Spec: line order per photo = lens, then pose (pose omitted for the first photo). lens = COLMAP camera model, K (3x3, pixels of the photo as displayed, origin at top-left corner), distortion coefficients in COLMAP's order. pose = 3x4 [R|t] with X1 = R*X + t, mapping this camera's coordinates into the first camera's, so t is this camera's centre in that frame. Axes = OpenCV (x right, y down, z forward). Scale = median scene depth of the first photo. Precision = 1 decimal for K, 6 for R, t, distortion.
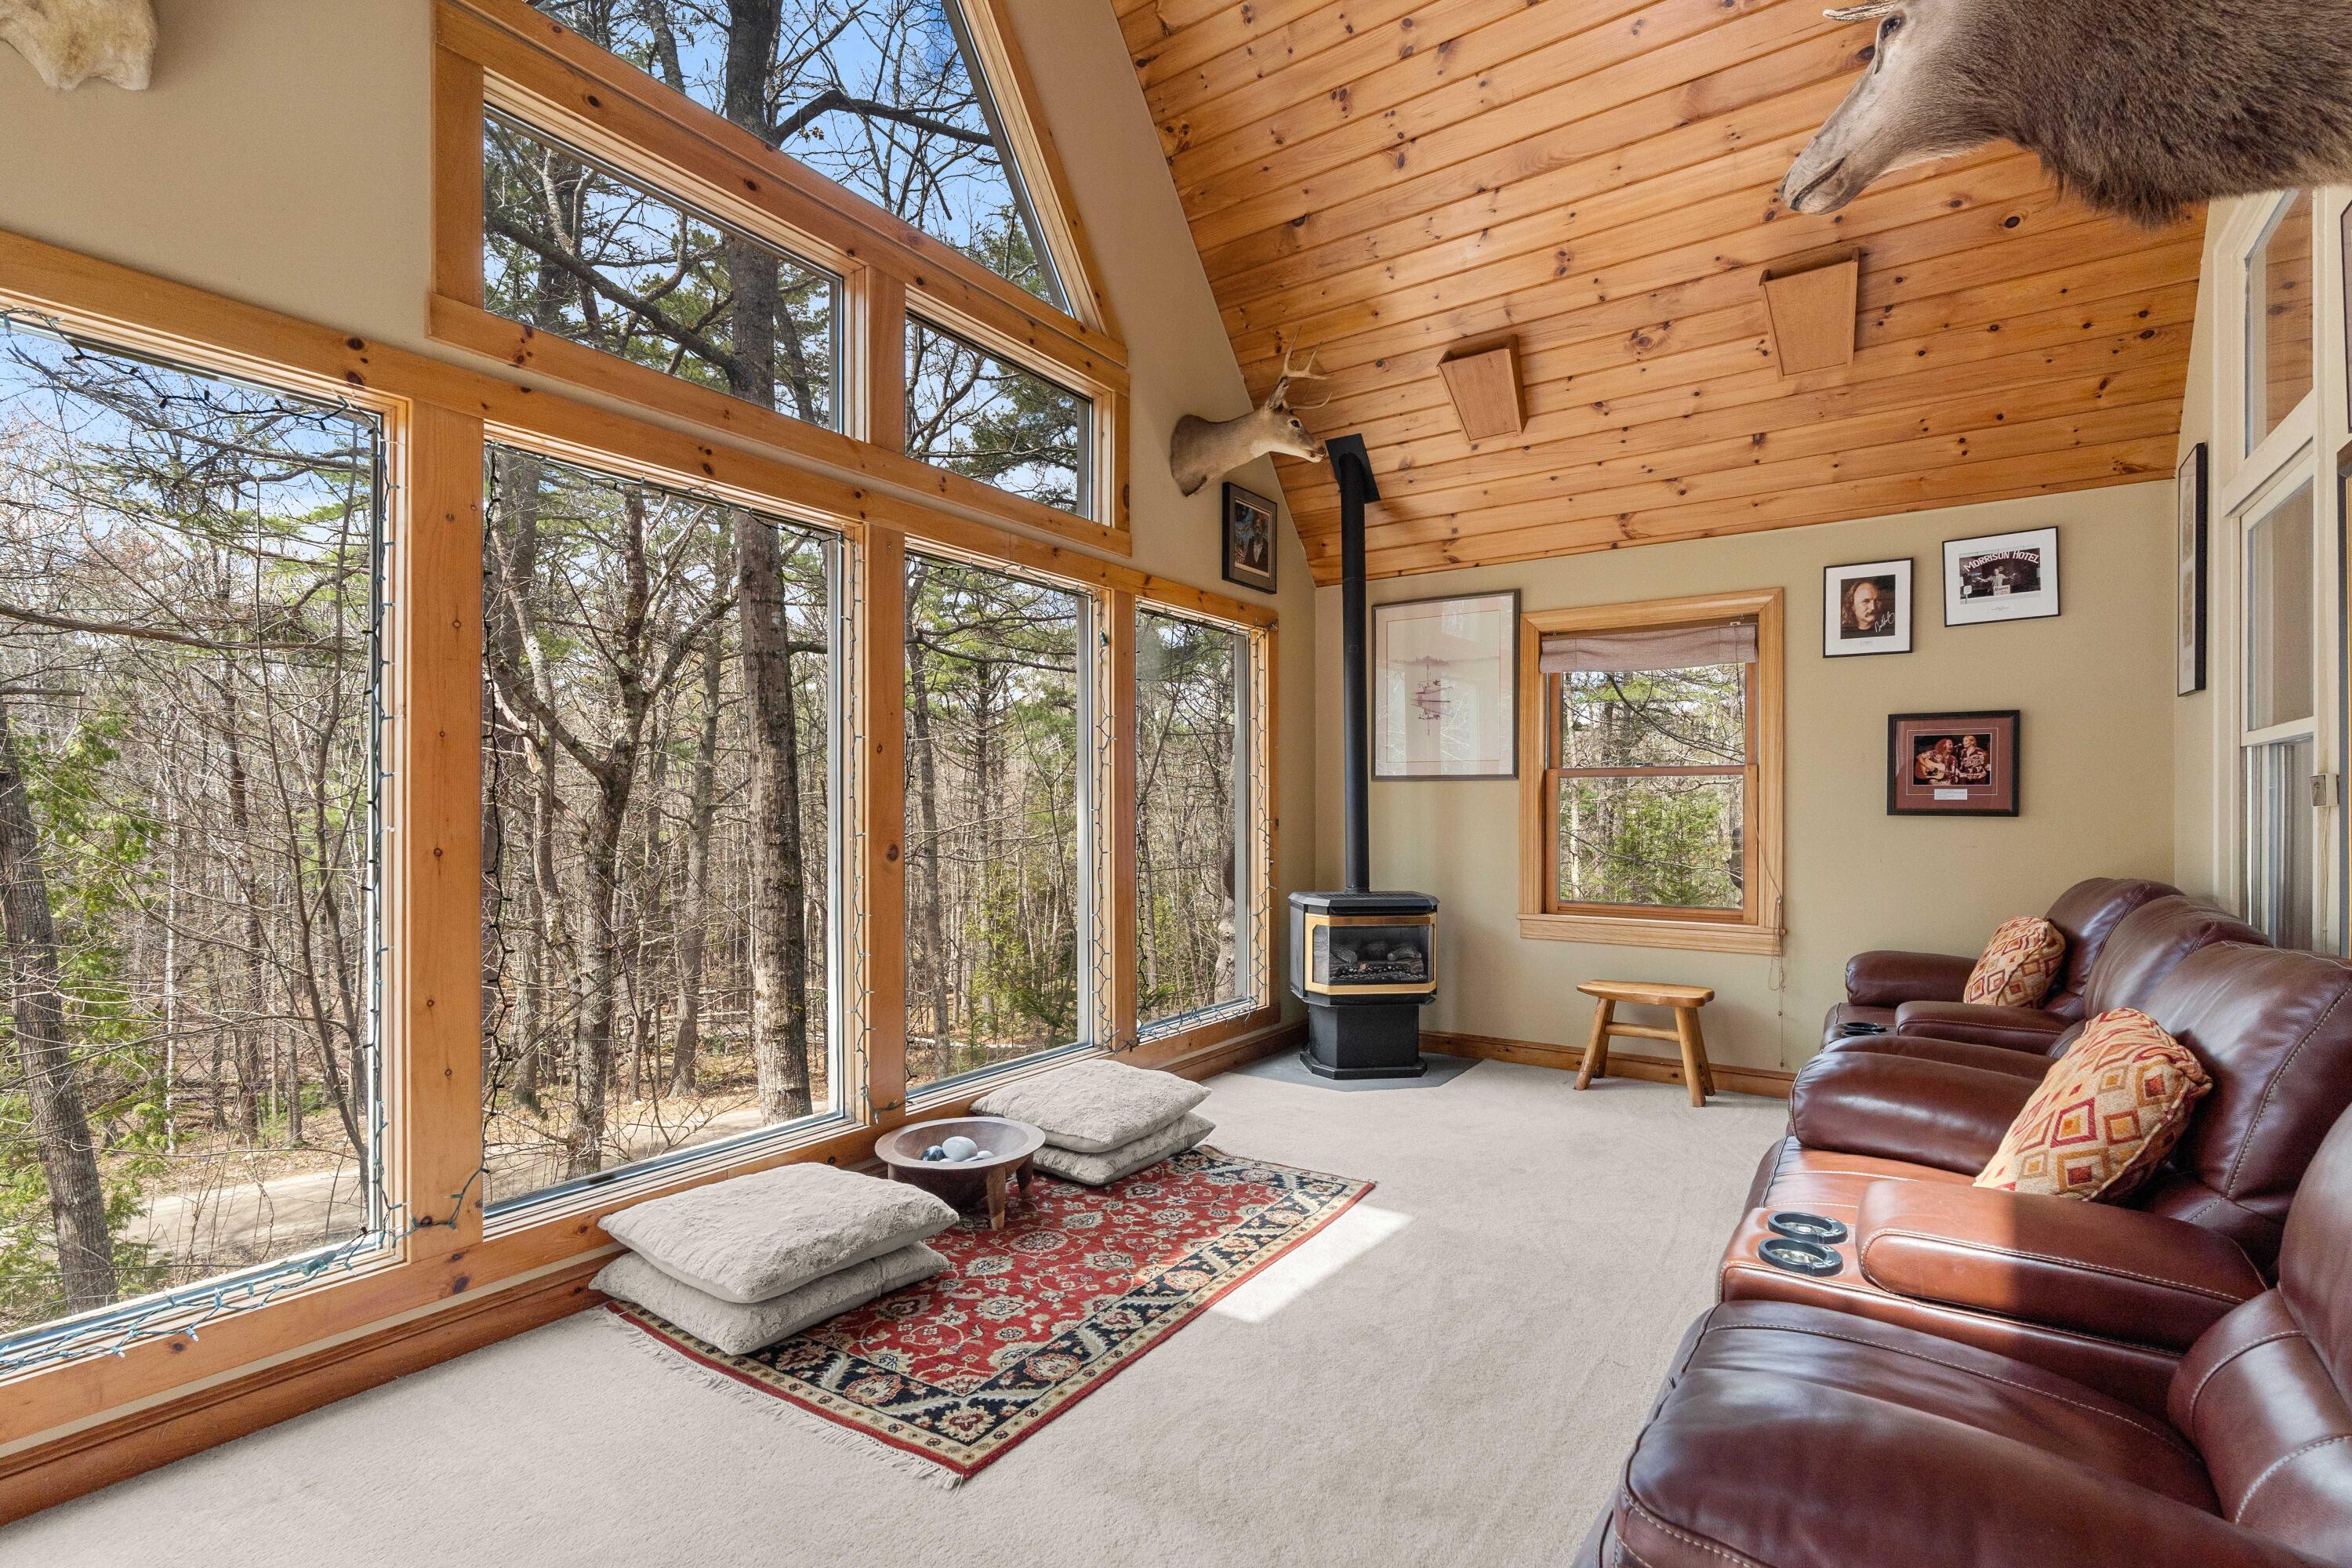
lens RADIAL K [[1073.3, 0, 1181.1], [0, 1073.3, 799.8], [0, 0, 1]] dist [-0.001468, 0.000417]
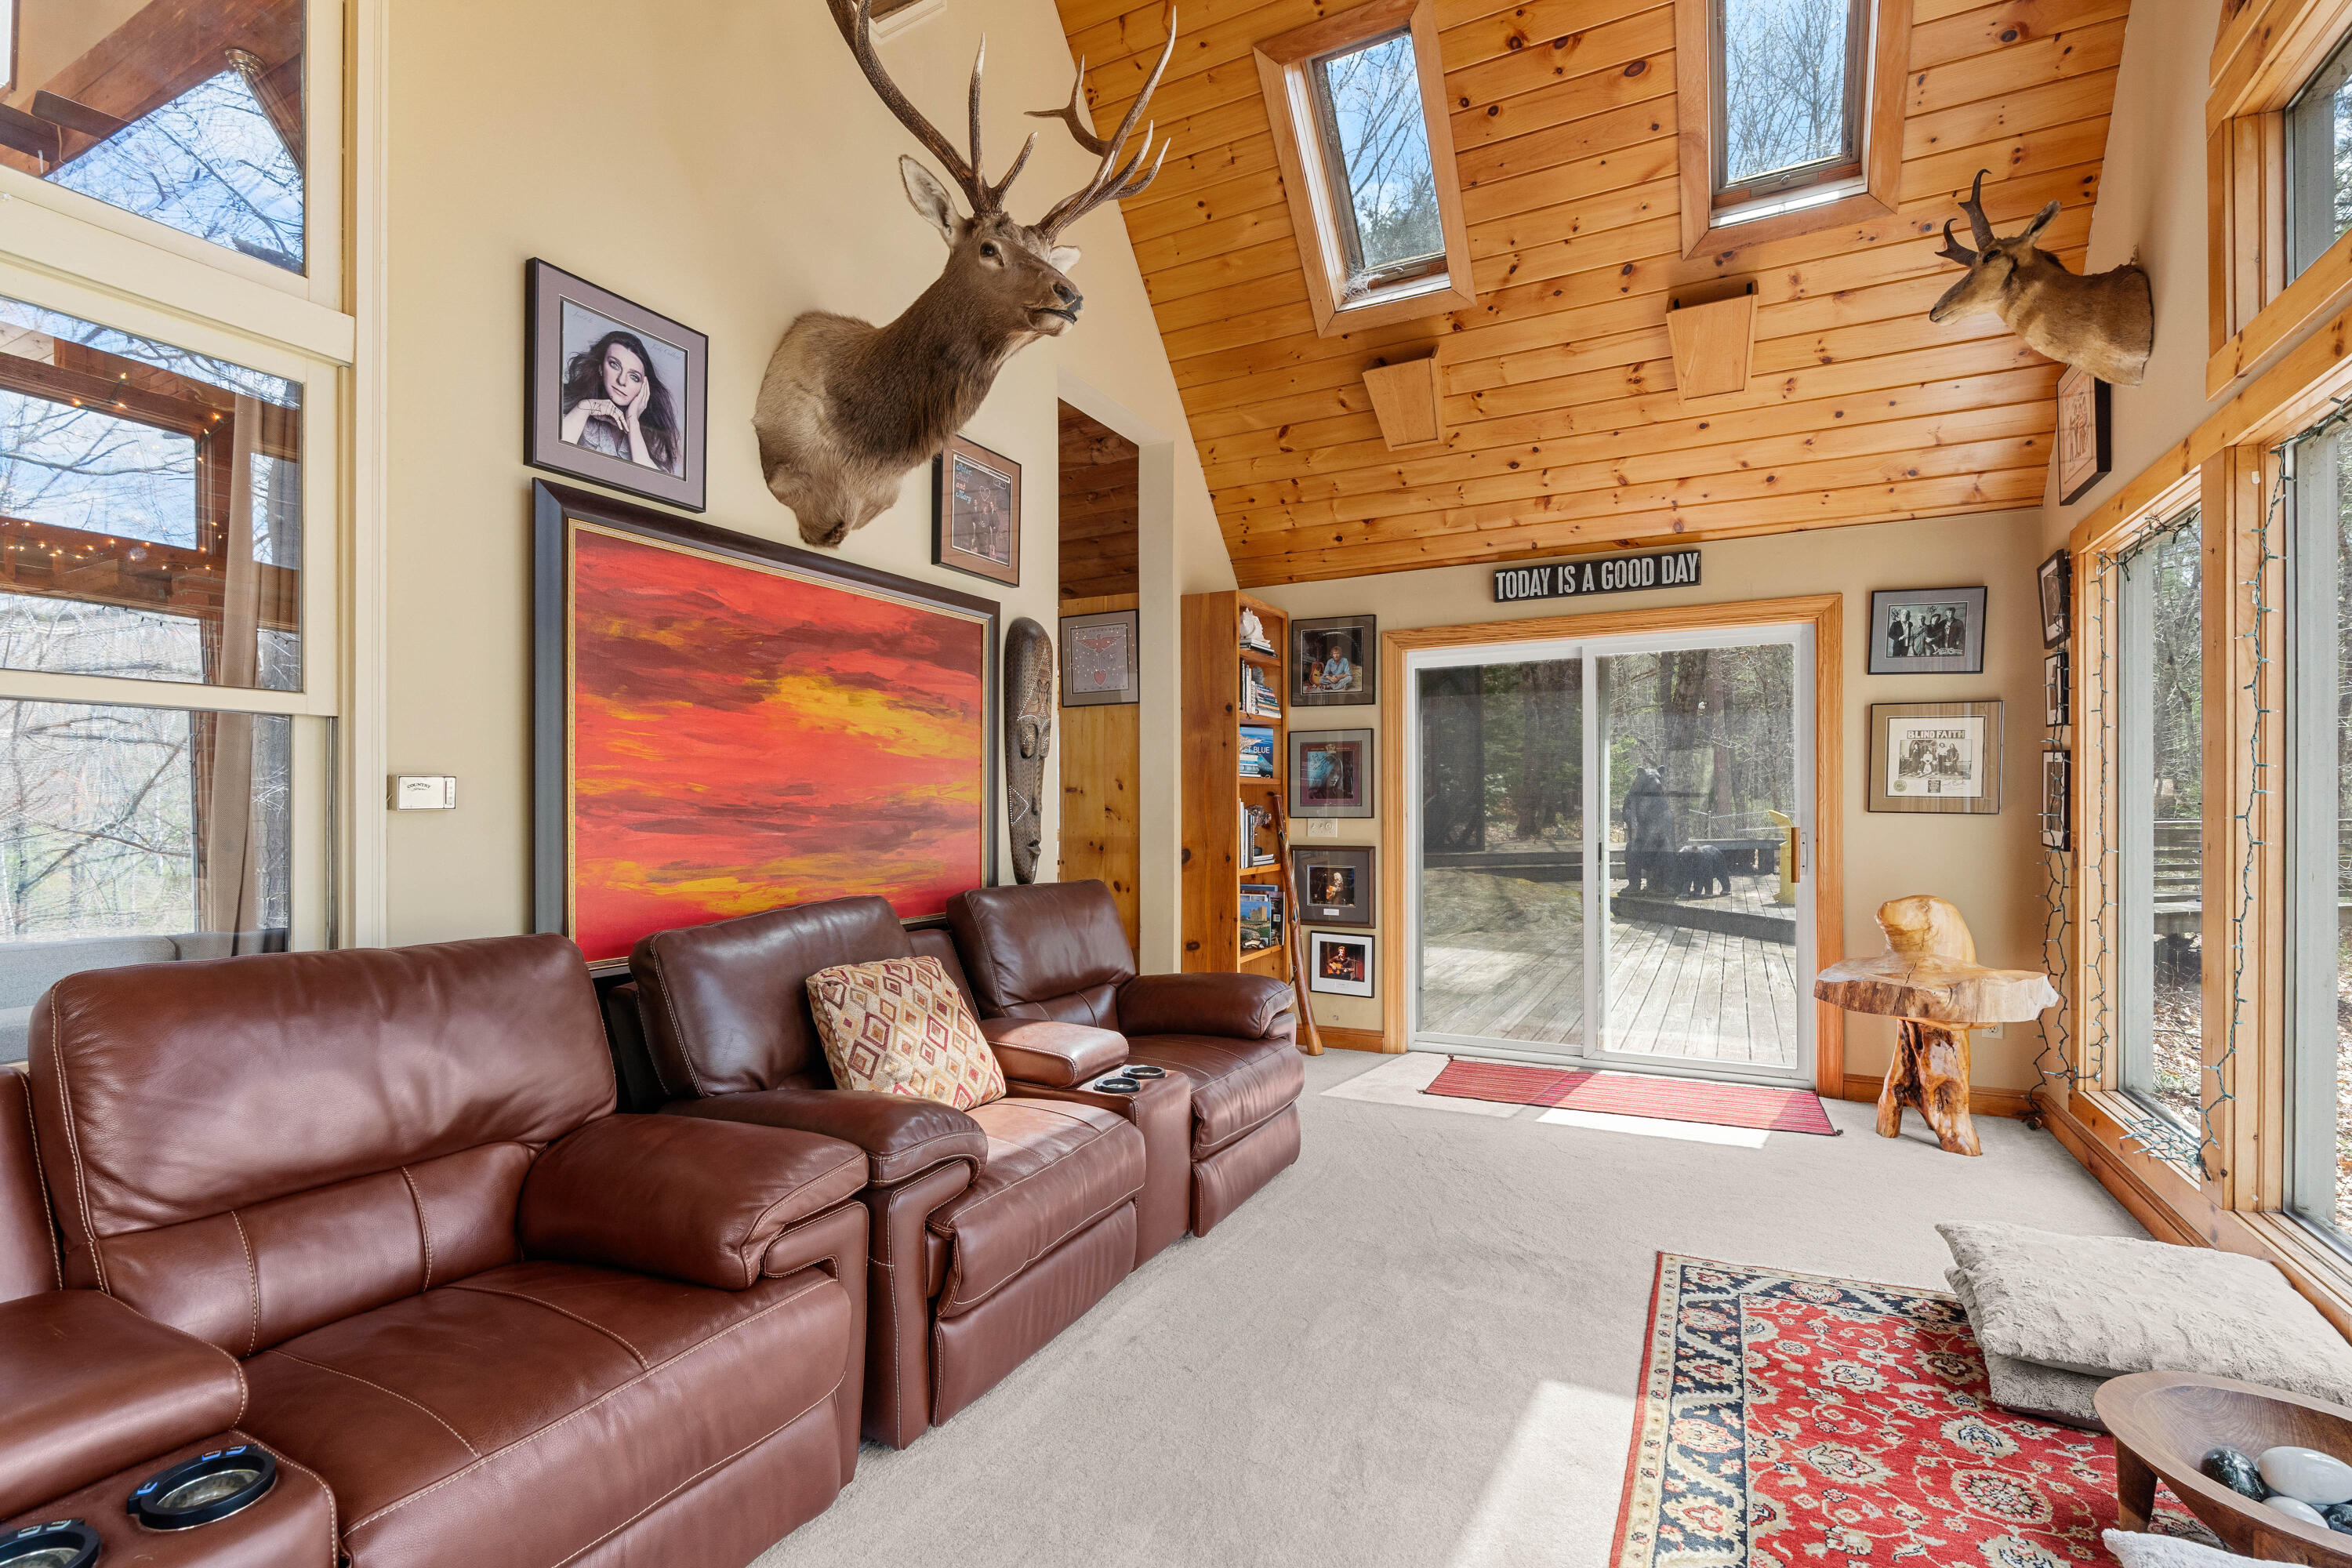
lens RADIAL K [[1073.3, 0, 1181.1], [0, 1073.3, 799.8], [0, 0, 1]] dist [-0.001468, 0.000417]
pose [[-0.991684, 0.001364, -0.128689, 0.476479], [0.003551, 0.999853, -0.016771, 0.012674], [0.128648, -0.017089, -0.991543, 1.752213]]
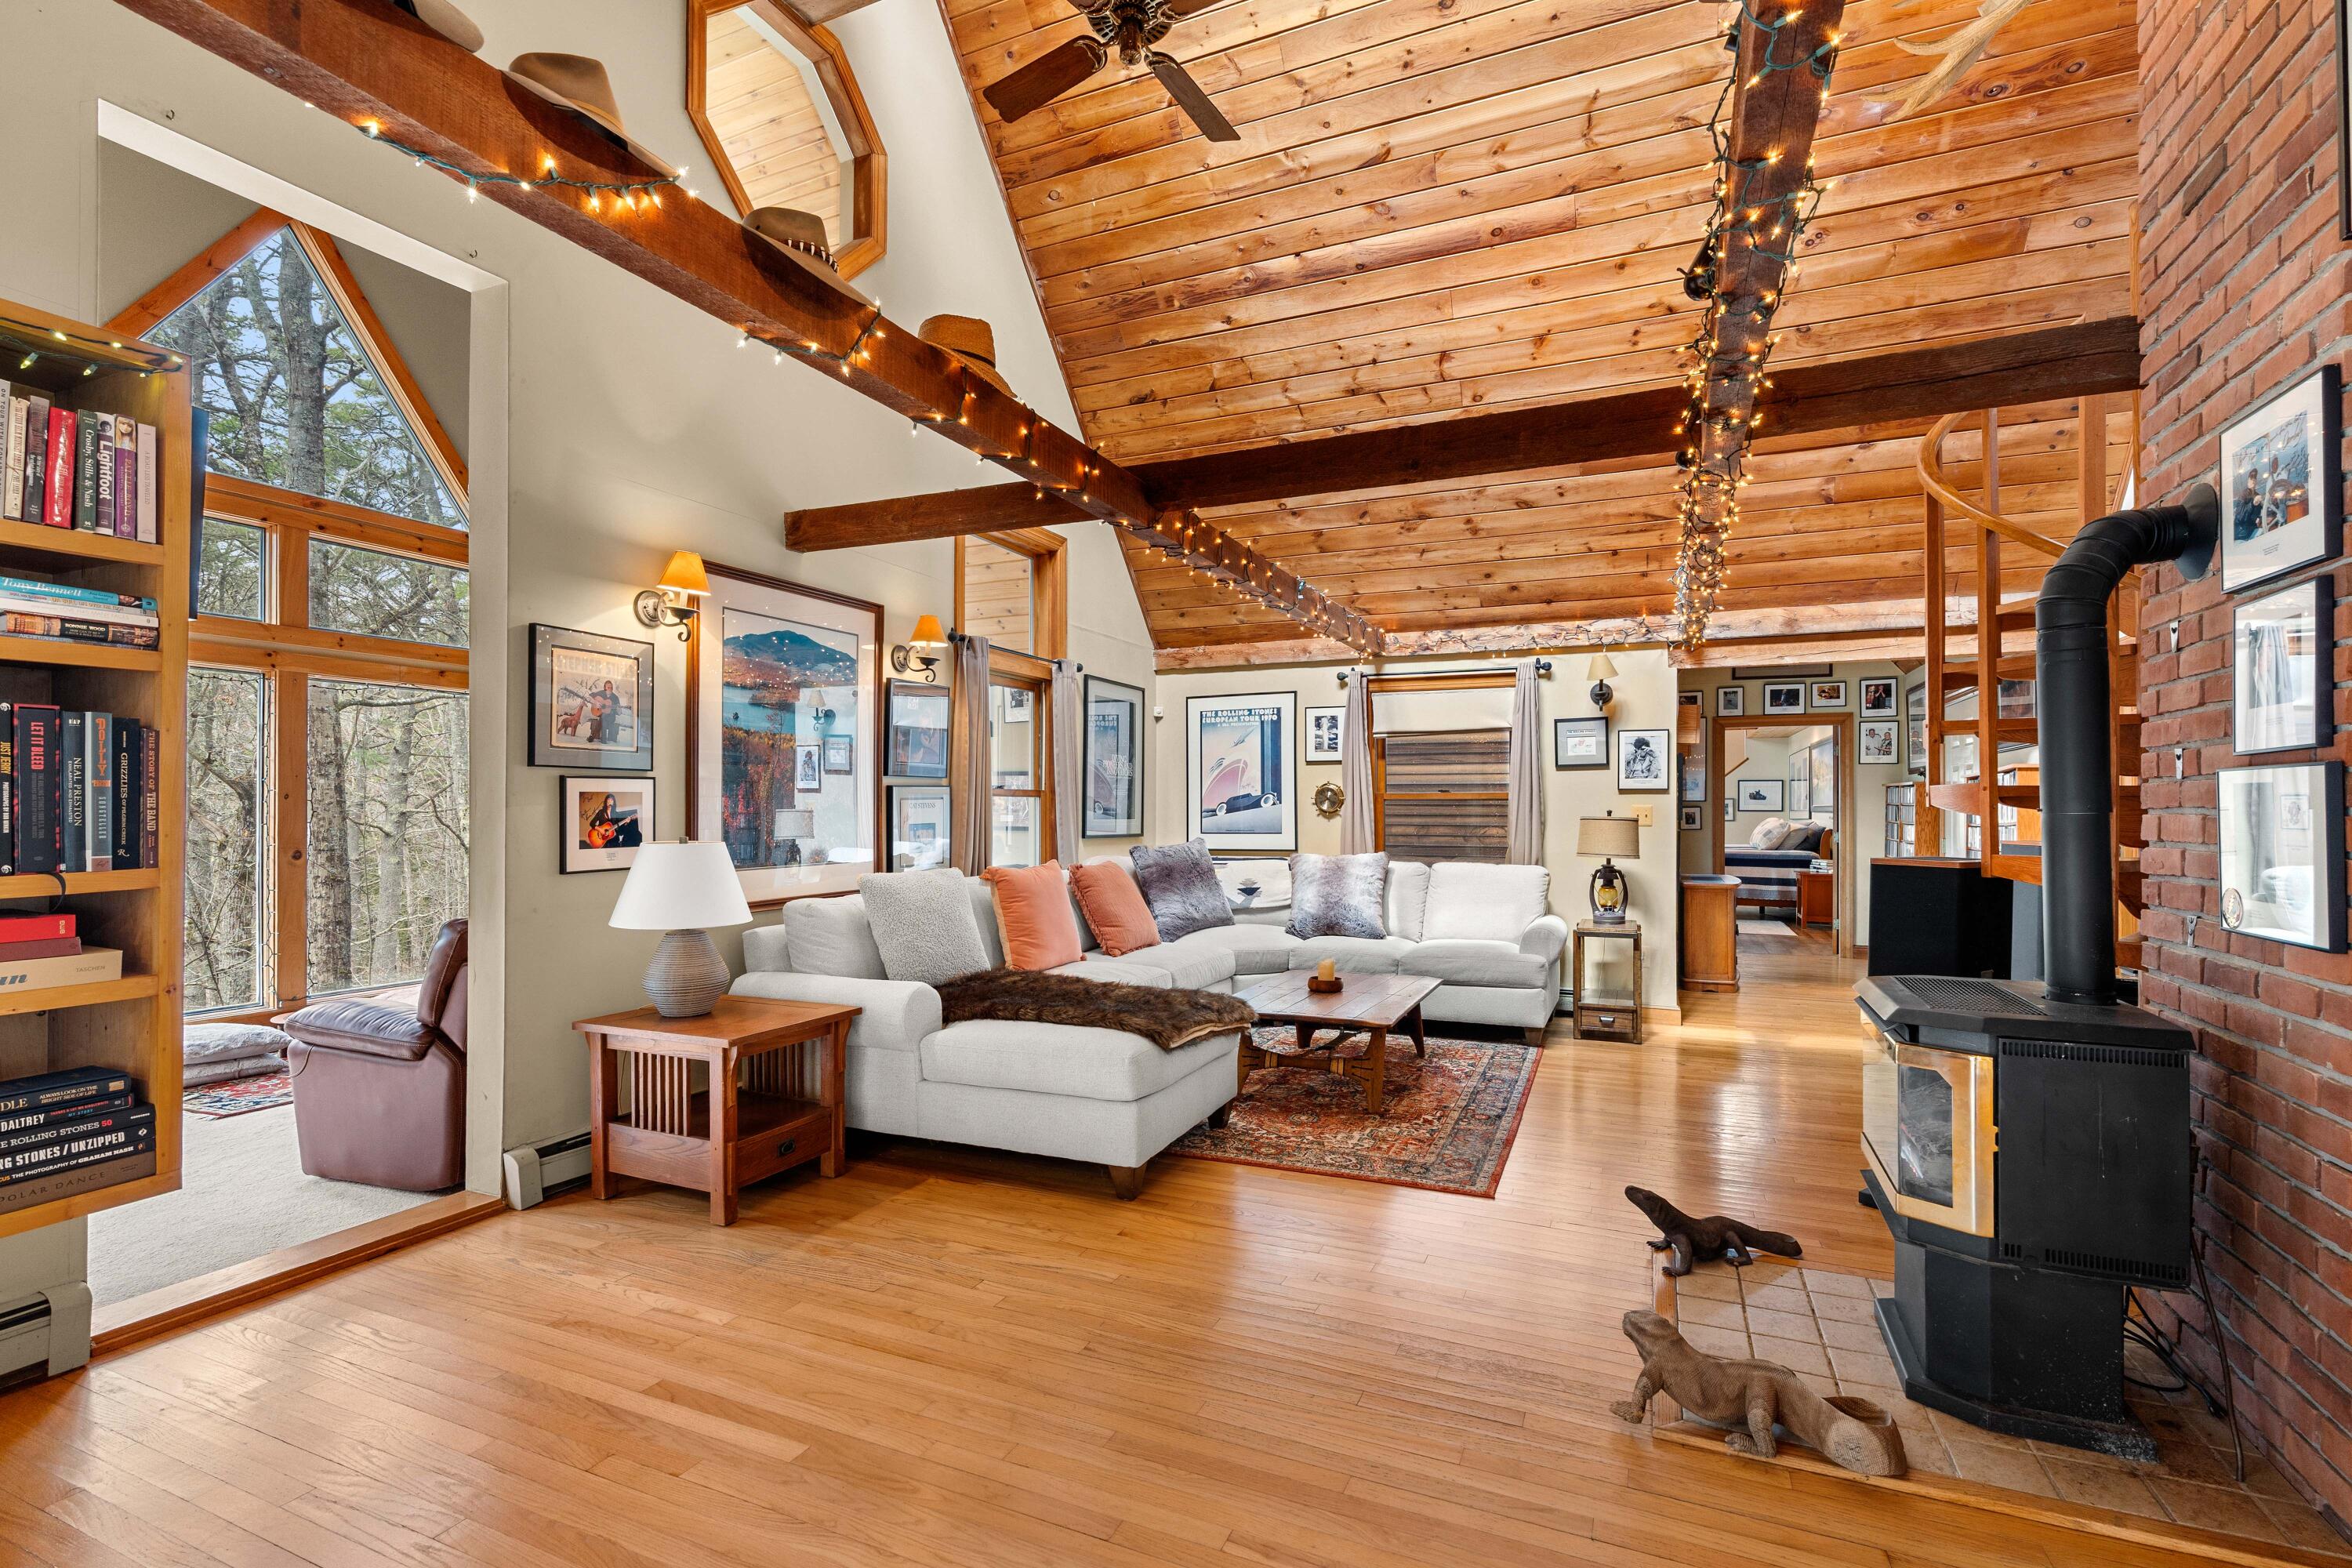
lens RADIAL K [[1066.7, 0, 1183.5], [0, 1066.7, 802.8], [0, 0, 1]] dist [-0.001724, 0.000205]
pose [[0.982657, 0.000918, 0.185431, 1.058948], [-0.001146, 0.999999, 0.001123, -0.051042], [-0.185429, -0.001316, 0.982657, -1.253477]]
